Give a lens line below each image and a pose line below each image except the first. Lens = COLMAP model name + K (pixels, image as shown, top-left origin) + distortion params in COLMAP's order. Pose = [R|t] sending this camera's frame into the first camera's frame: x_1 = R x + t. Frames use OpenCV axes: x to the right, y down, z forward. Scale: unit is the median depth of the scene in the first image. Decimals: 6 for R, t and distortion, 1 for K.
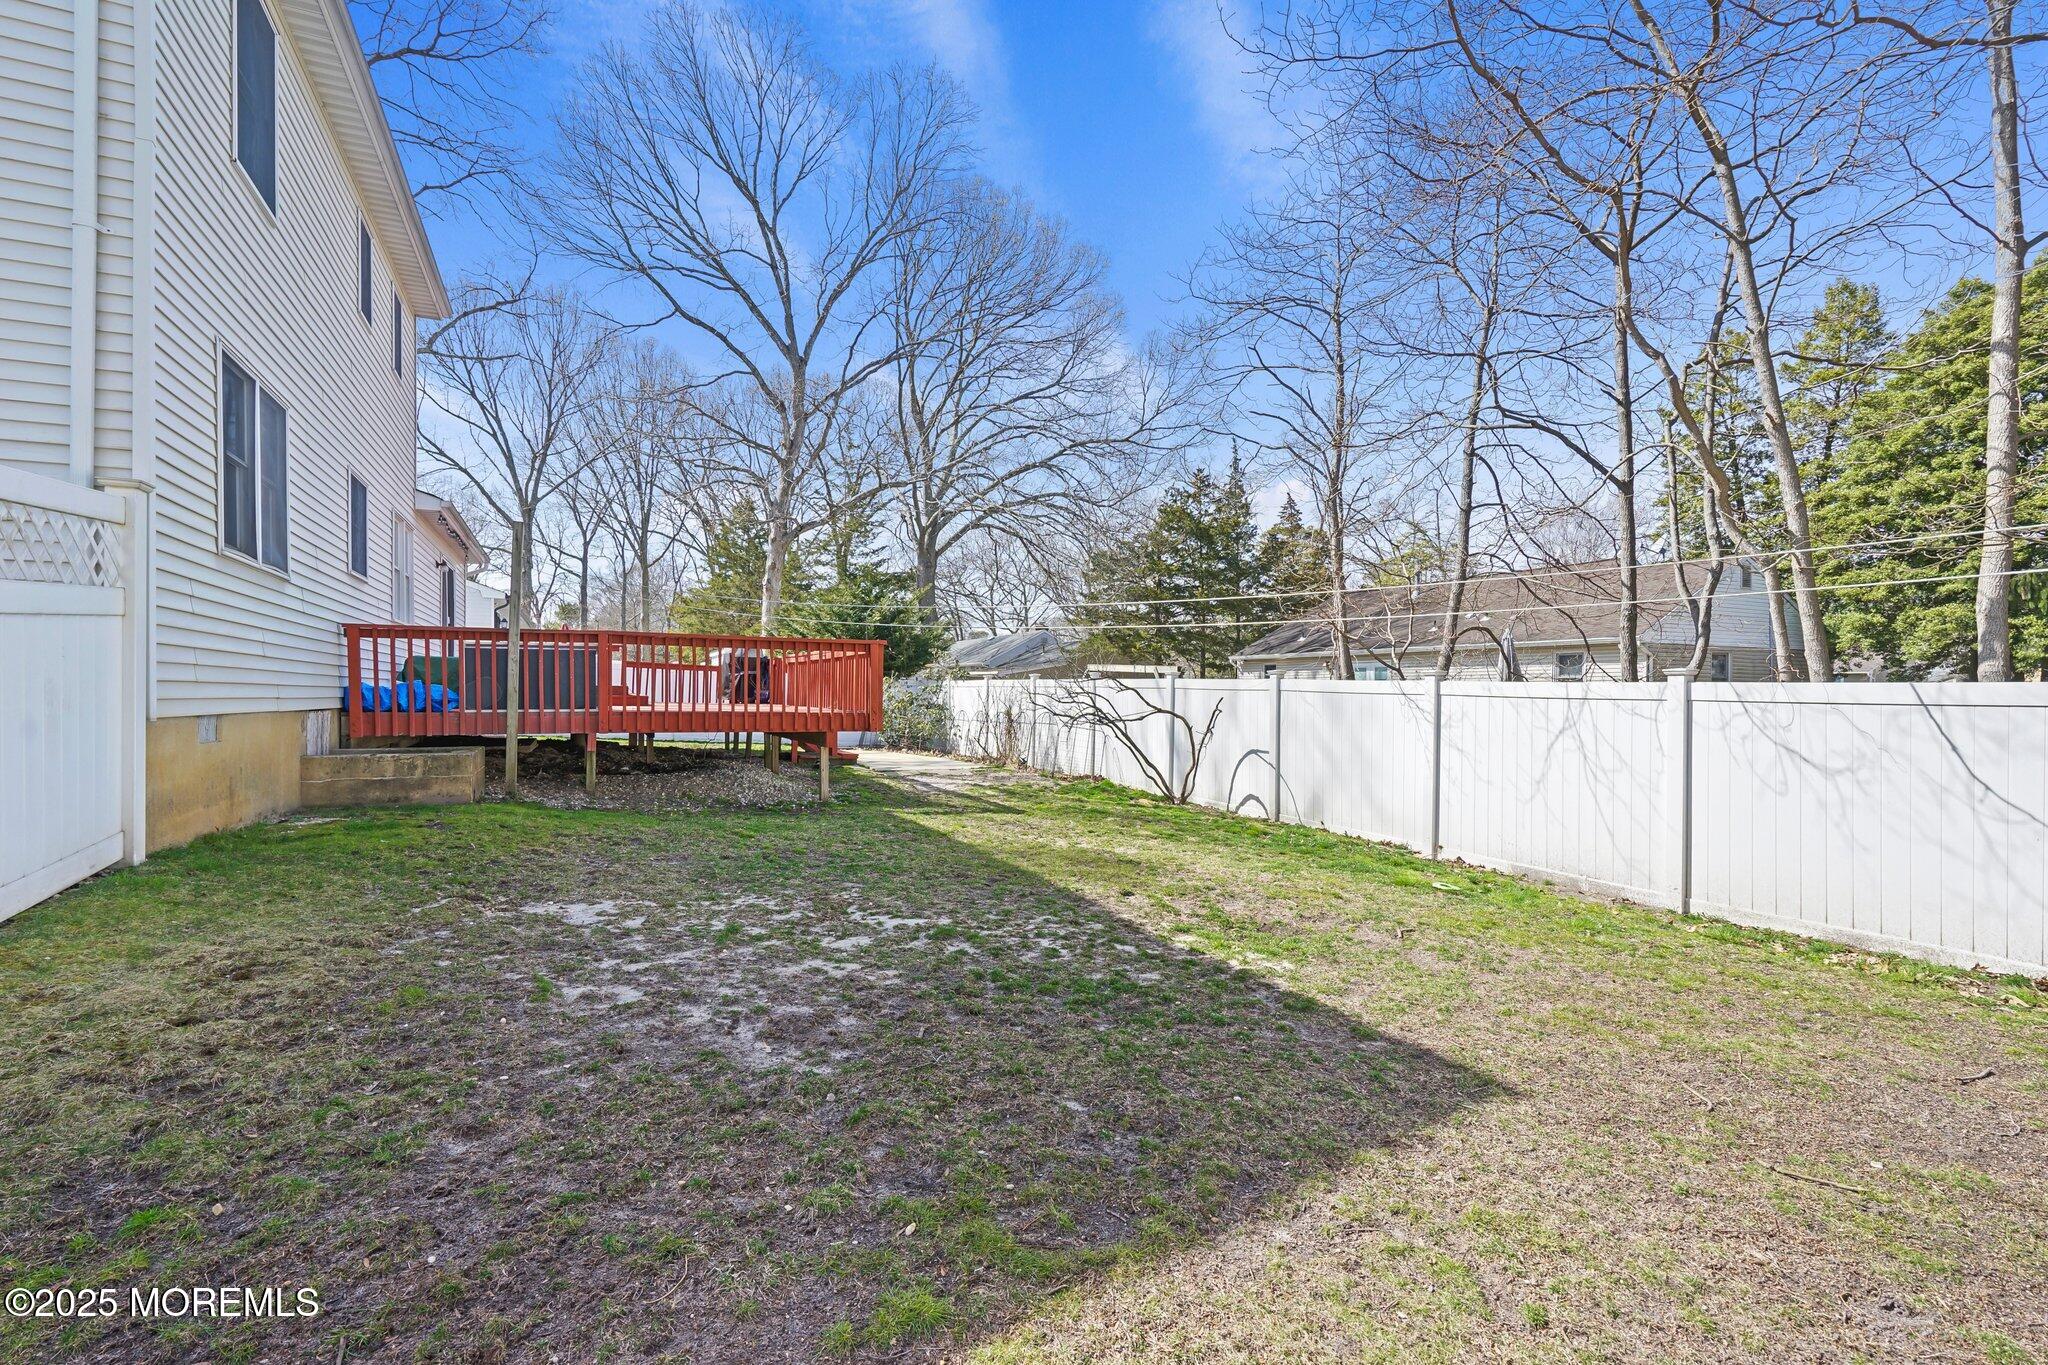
lens RADIAL K [[937.6, 0, 1035.4], [0, 937.6, 706.7], [0, 0, 1]] dist [-0.003258, 0.001885]
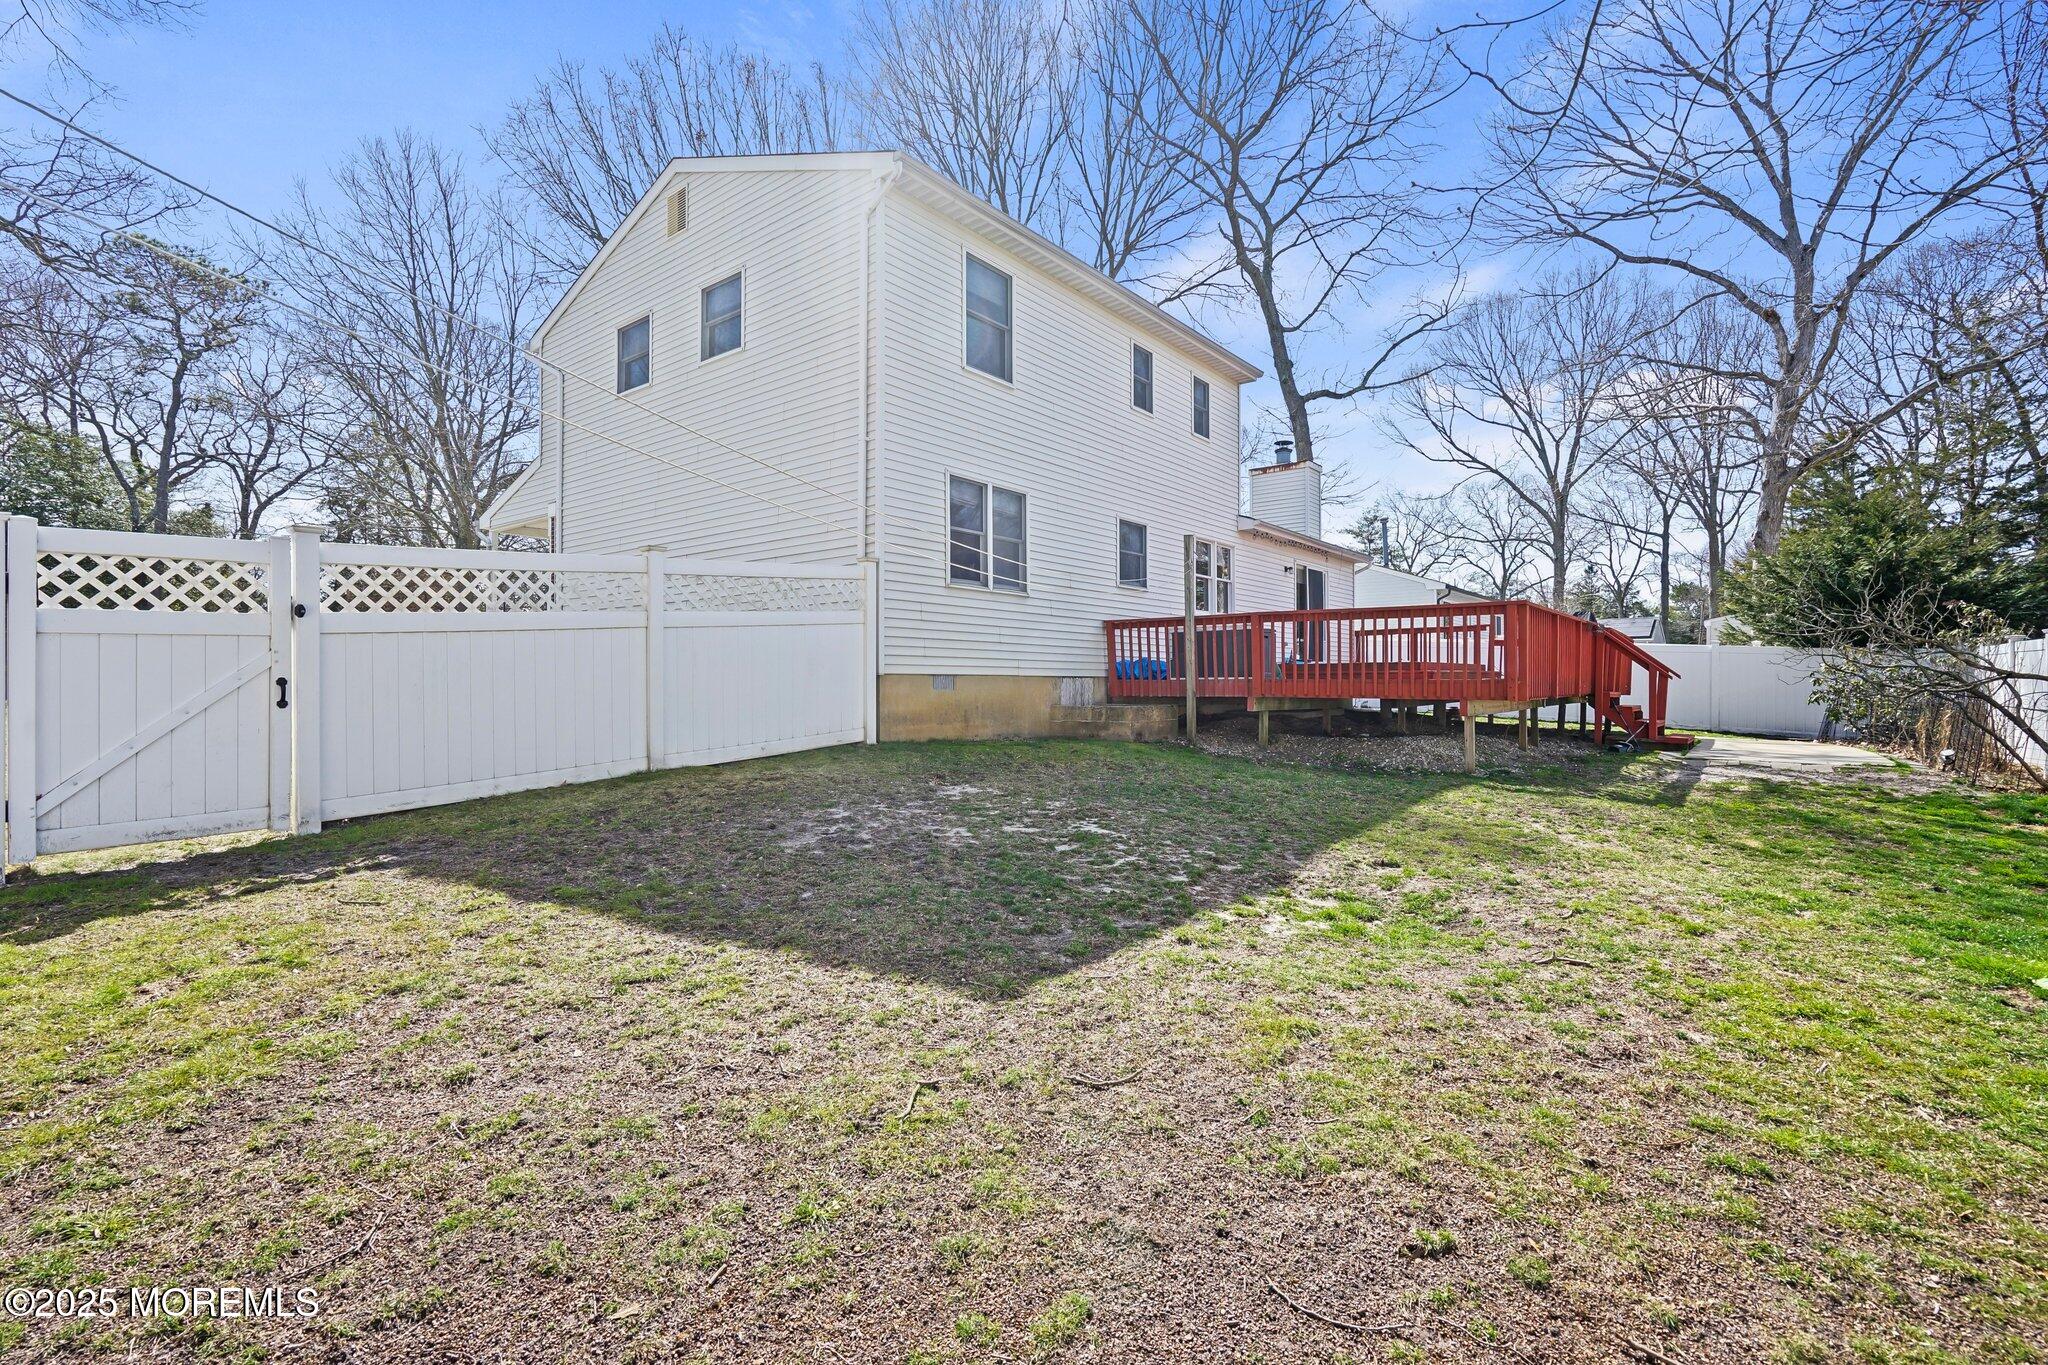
lens RADIAL K [[937.6, 0, 1015.1], [0, 937.6, 678.0], [0, 0, 1]] dist [-0.003258, 0.001885]
pose [[0.430017, -0.011107, -0.902753, 0.172508], [-0.008560, 0.999829, -0.016379, 0.009166], [0.902780, 0.014771, 0.429848, 0.068769]]
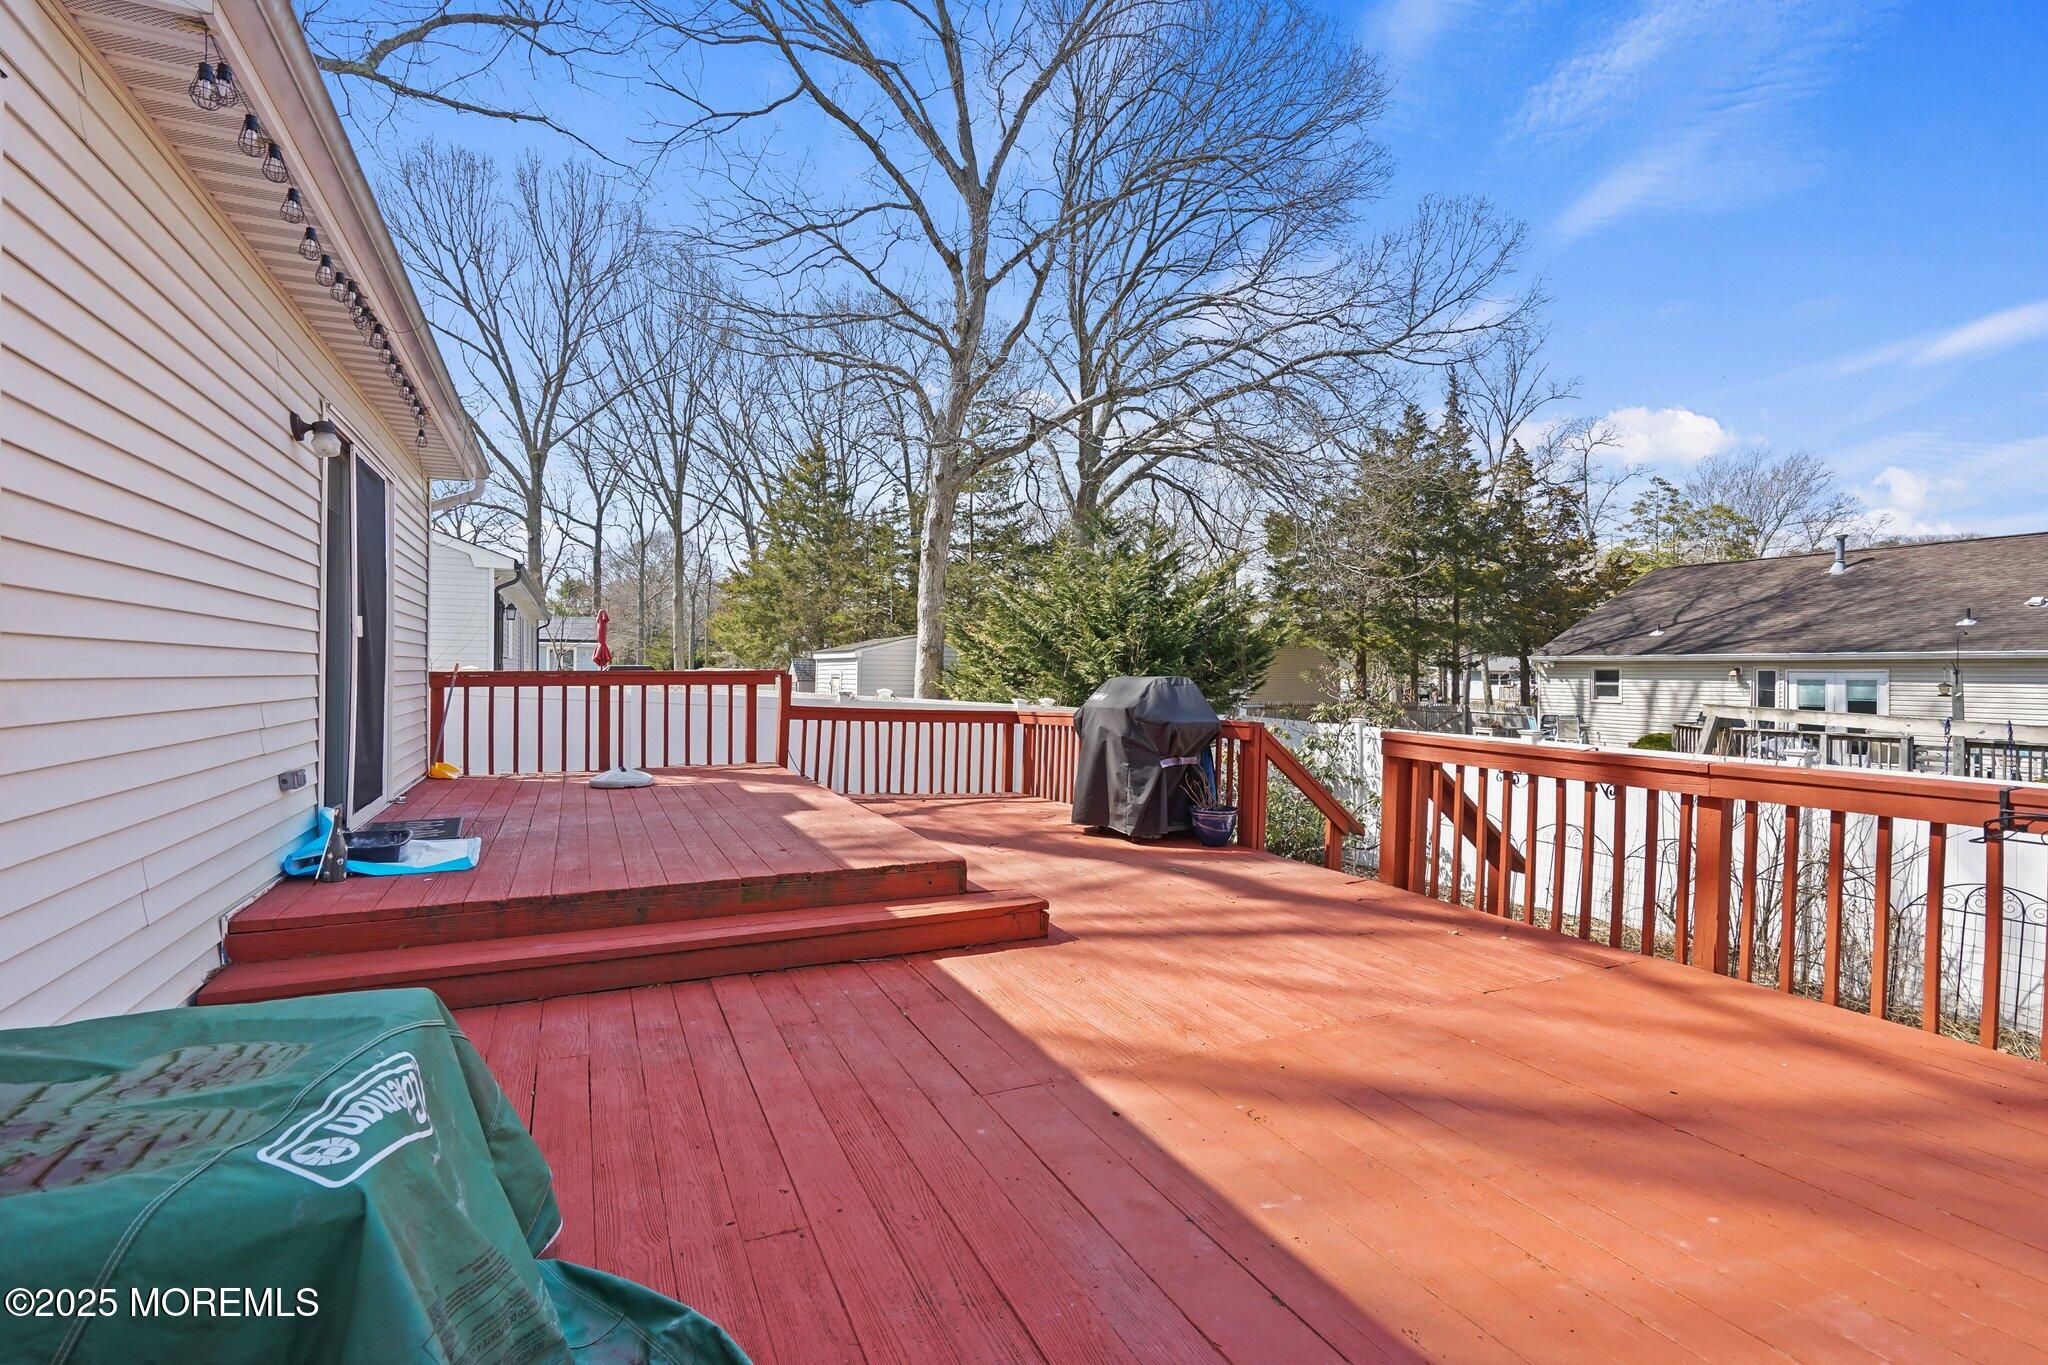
lens RADIAL K [[937.6, 0, 1022.5], [0, 937.6, 679.3], [0, 0, 1]] dist [-0.003258, 0.001885]
pose [[0.999975, 0.002475, -0.006550, -0.219646], [-0.002508, 0.999984, -0.005151, -0.040615], [0.006537, 0.005168, 0.999965, 0.374741]]
